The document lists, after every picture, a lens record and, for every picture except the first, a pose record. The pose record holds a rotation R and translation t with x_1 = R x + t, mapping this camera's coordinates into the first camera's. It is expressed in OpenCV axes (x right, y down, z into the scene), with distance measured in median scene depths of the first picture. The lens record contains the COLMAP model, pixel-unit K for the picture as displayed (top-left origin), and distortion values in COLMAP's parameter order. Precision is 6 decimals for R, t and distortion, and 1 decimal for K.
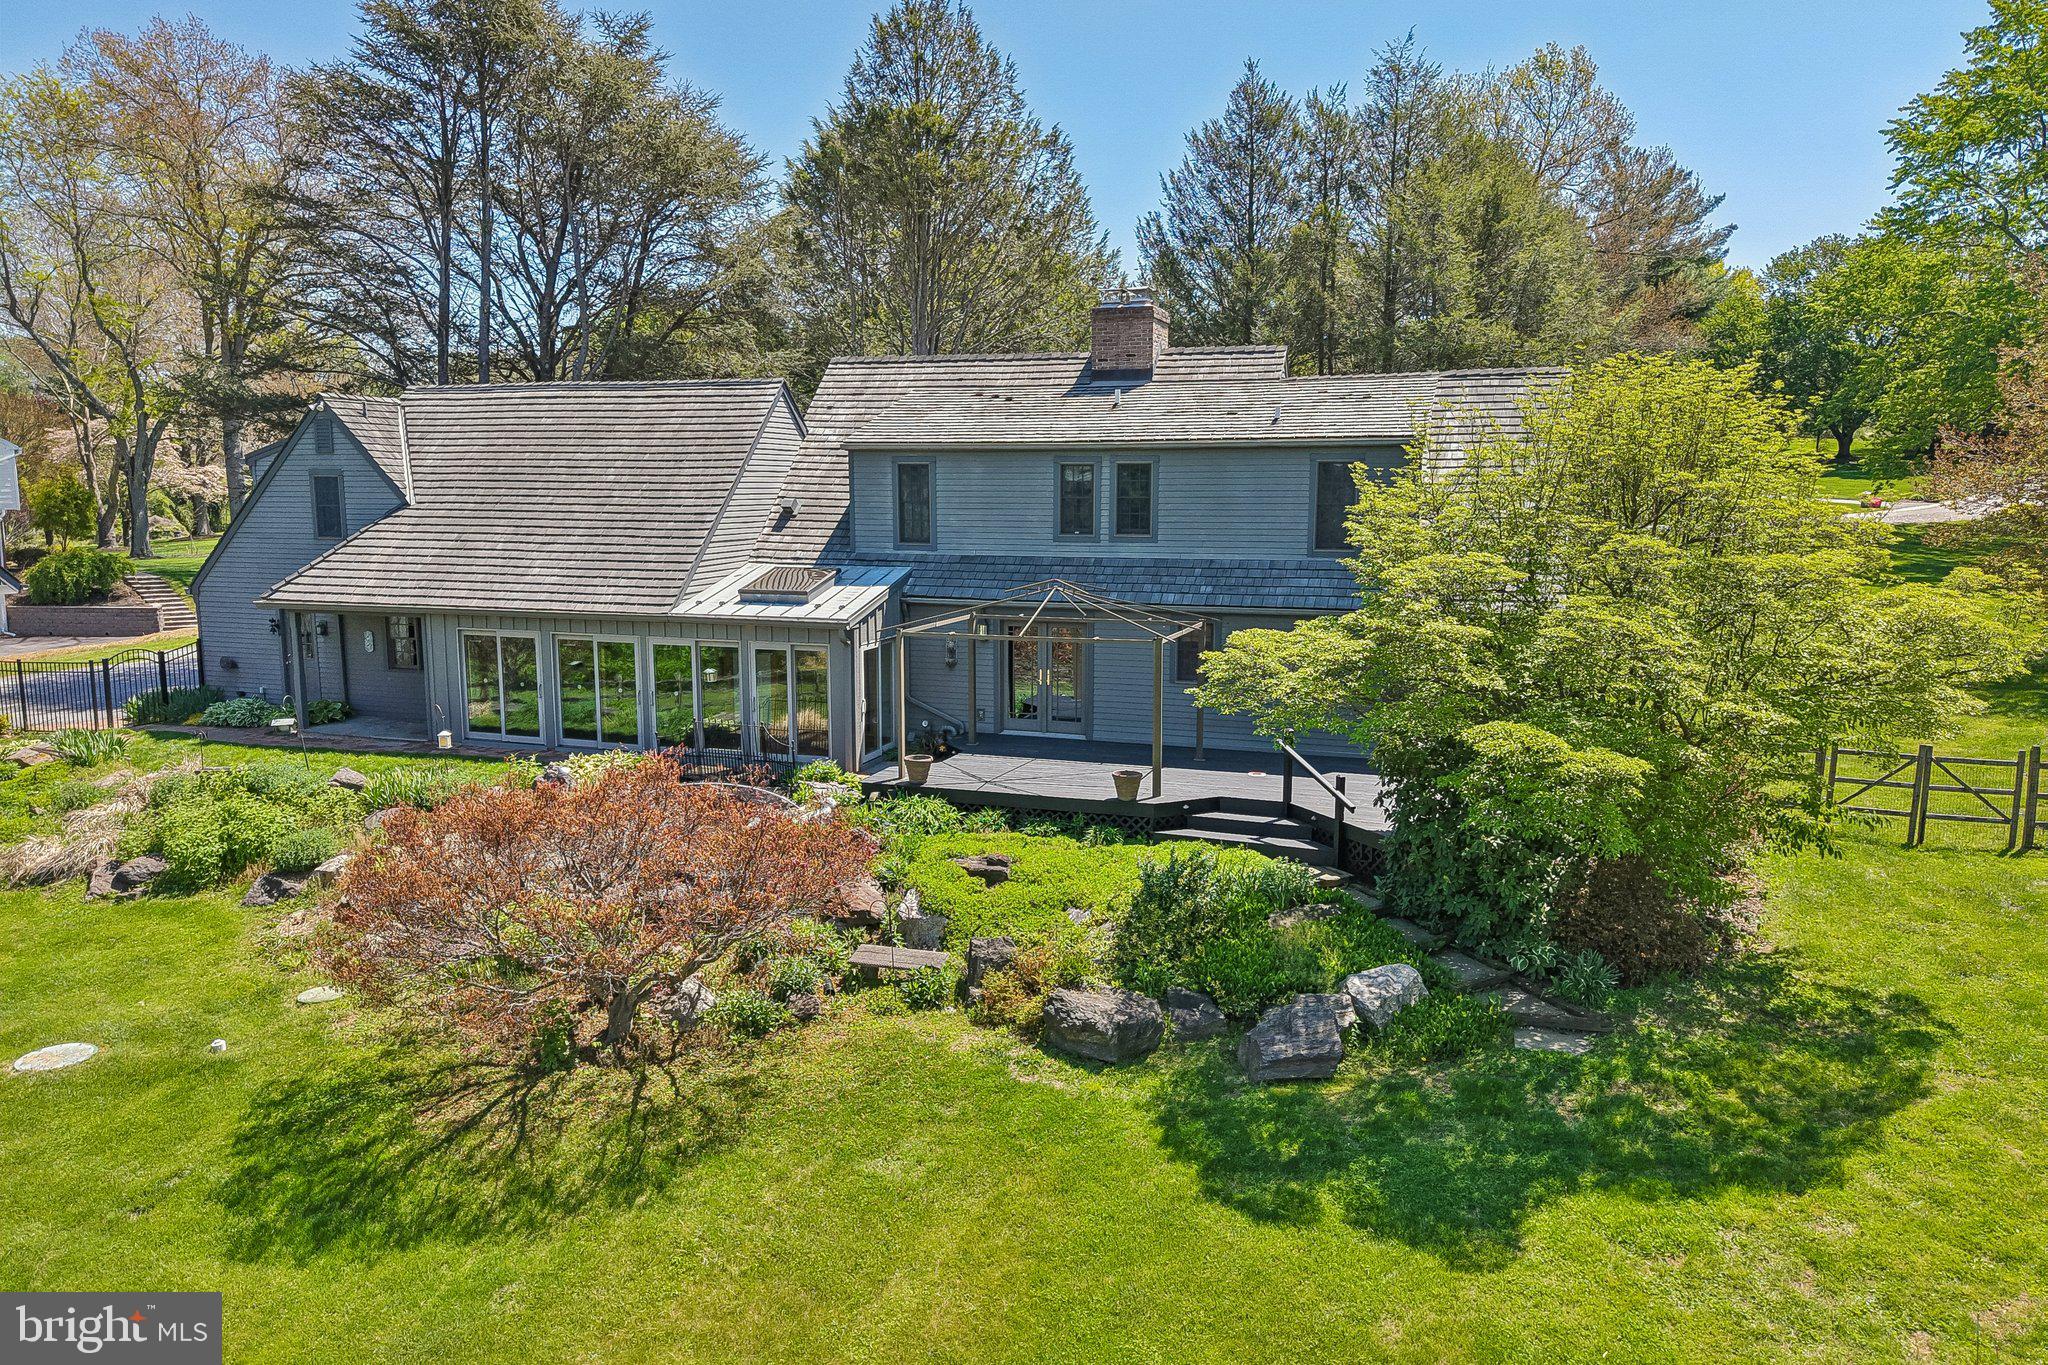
lens RADIAL K [[1379.0, 0, 1024.0], [0, 1379.0, 682.5], [0, 0, 1]] dist [-0.009784, 0.018786]
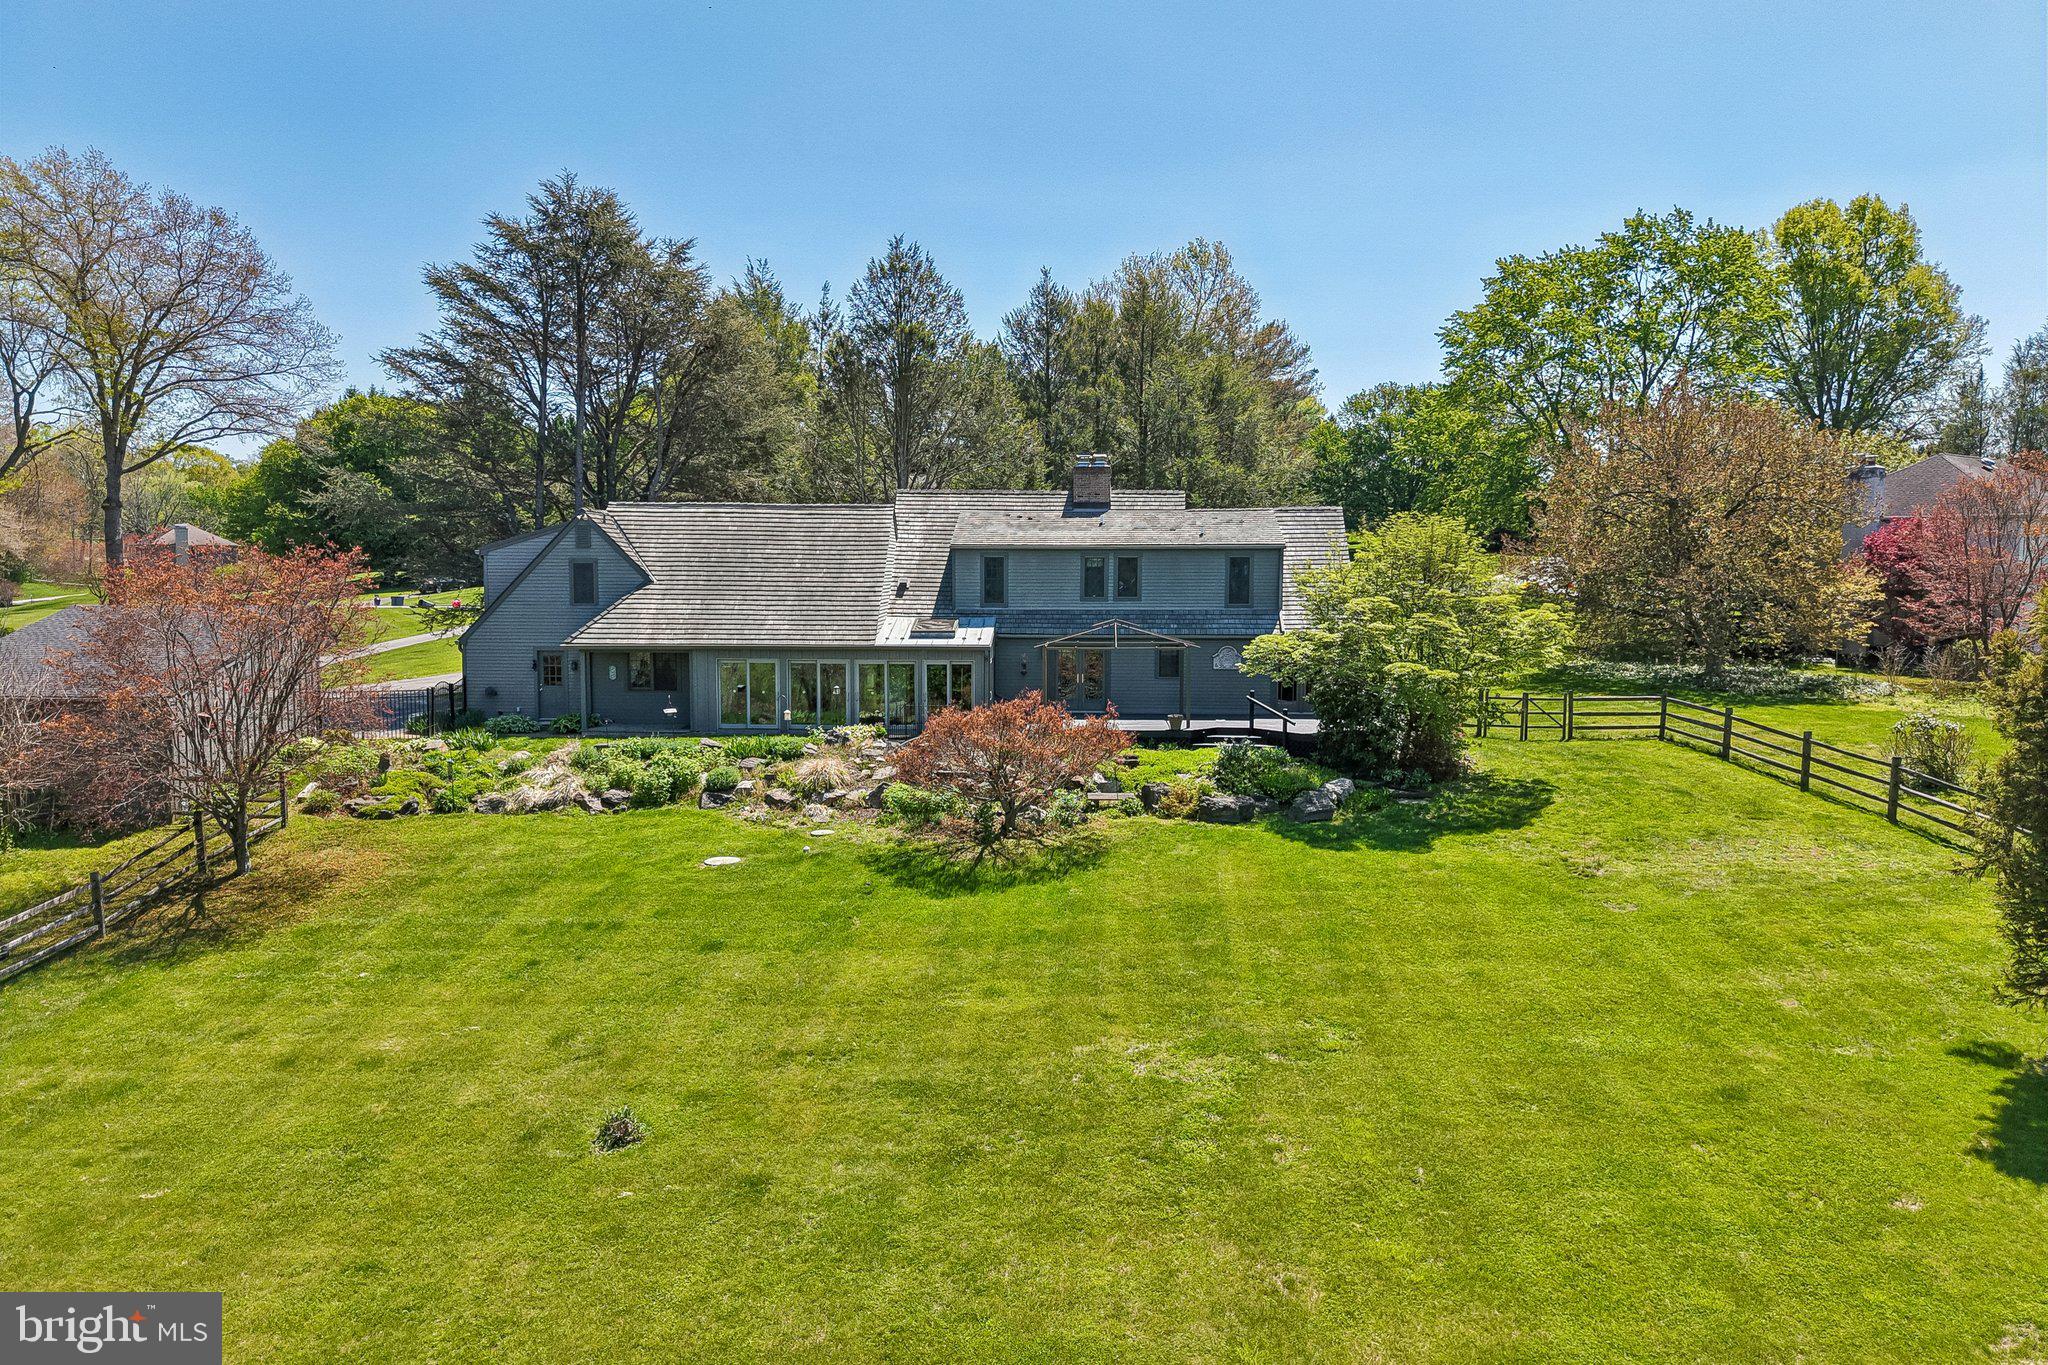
lens RADIAL K [[1363.5, 0, 1024.0], [0, 1363.5, 682.5], [0, 0, 1]] dist [0.043865, -0.050894]
pose [[0.959752, -0.023172, 0.279891, -0.634612], [0.039943, 0.997722, -0.054364, 0.109122], [-0.277993, 0.063355, 0.958491, -0.755157]]
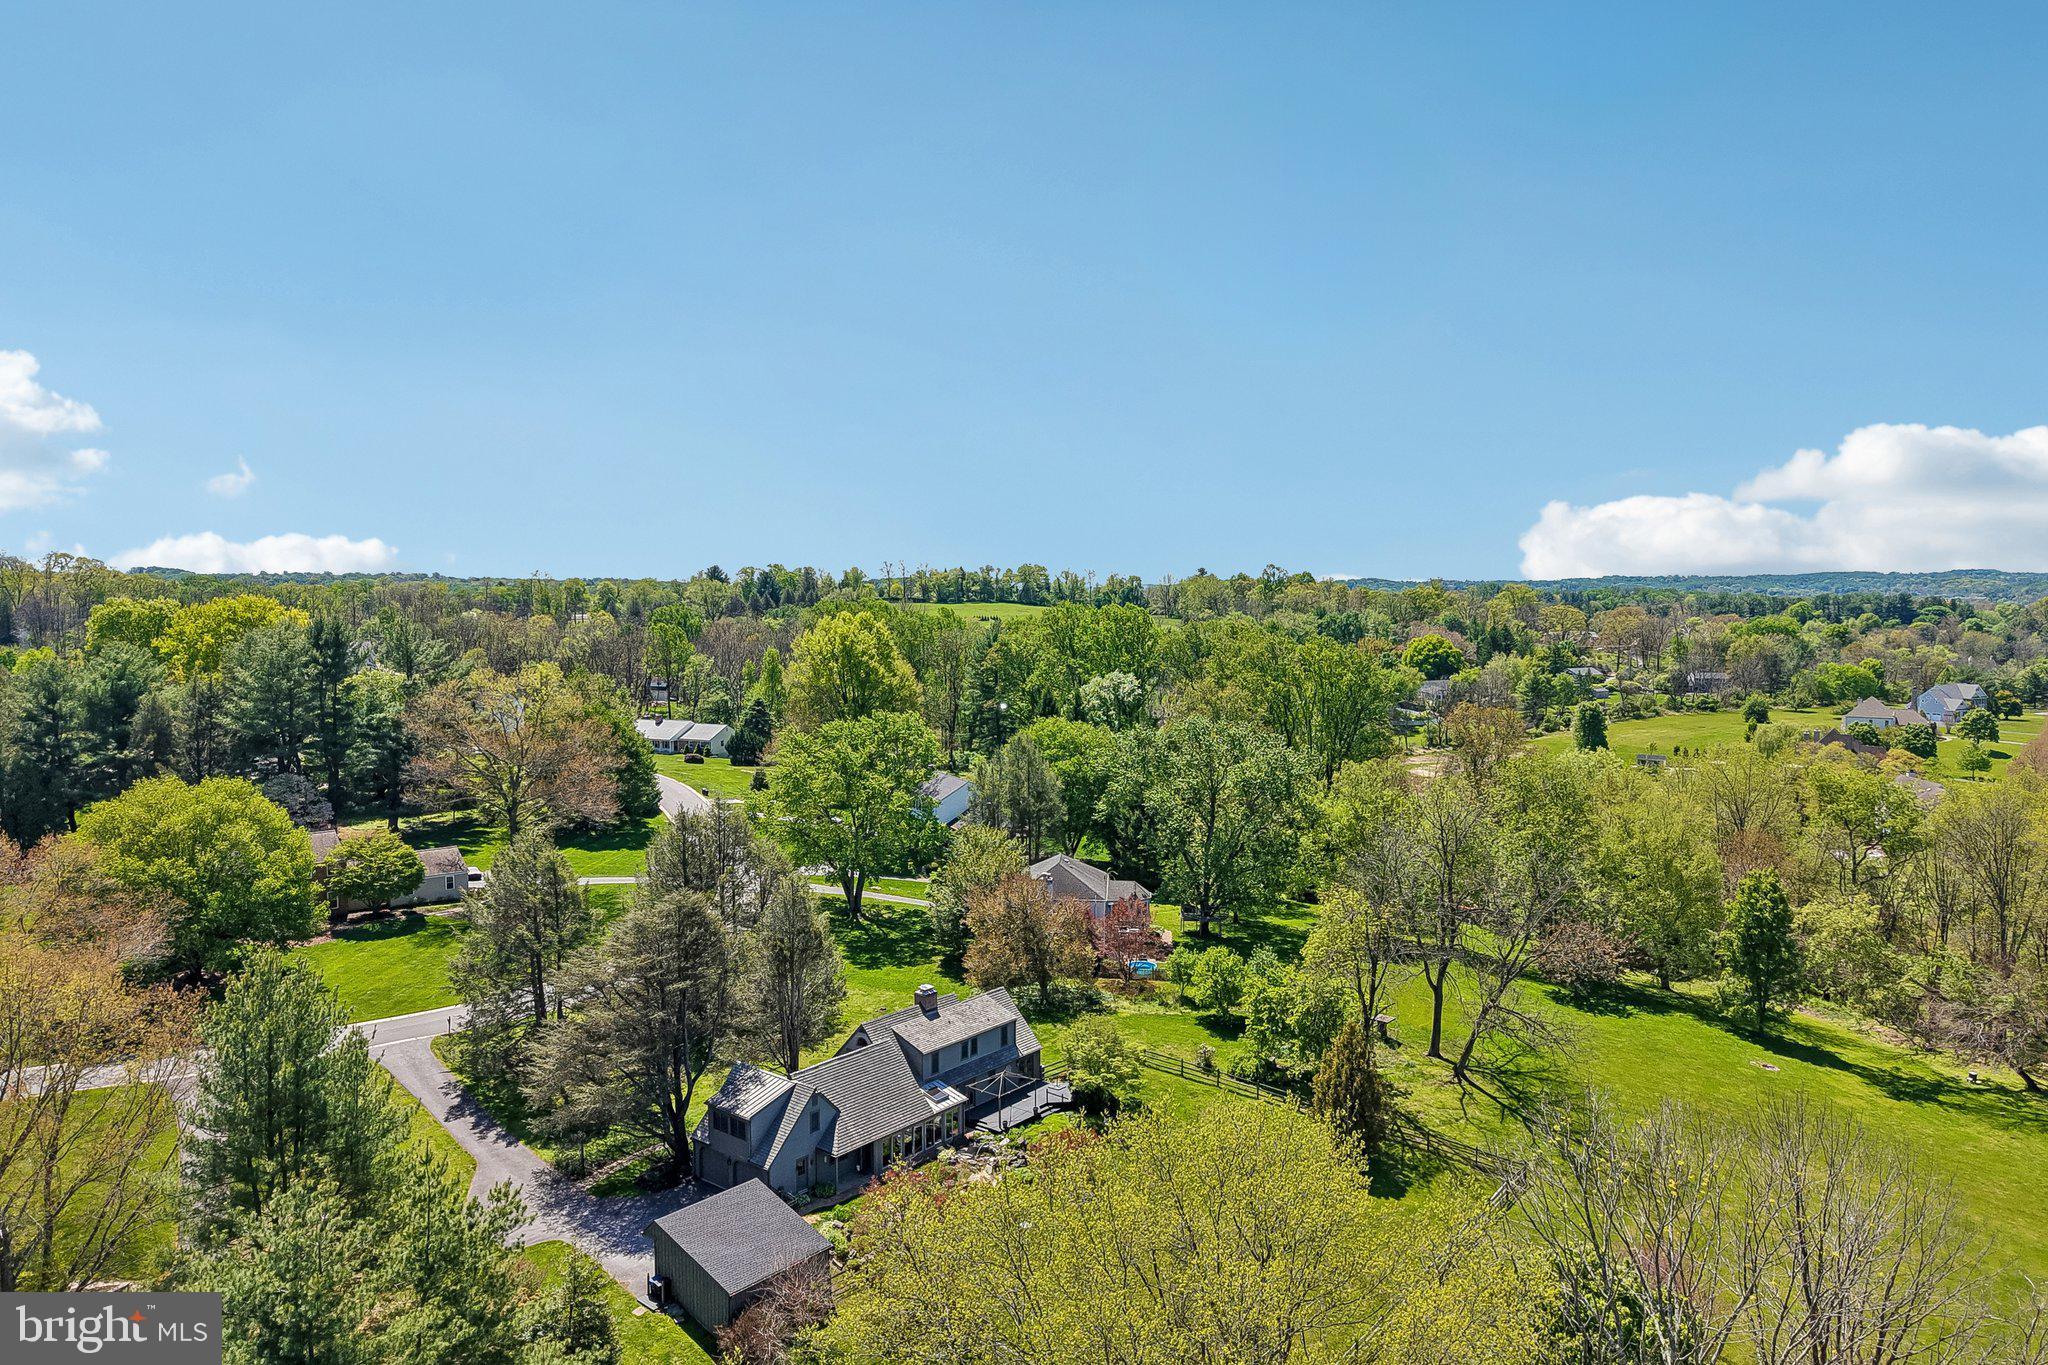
lens RADIAL K [[1383.6, 0, 1024.0], [0, 1383.6, 682.5], [0, 0, 1]] dist [0.008121, -0.026862]
pose [[0.349068, -0.068599, 0.934583, -4.419452], [0.144649, 0.989308, 0.018589, -1.522504], [-0.925866, 0.128697, 0.355259, -0.954129]]
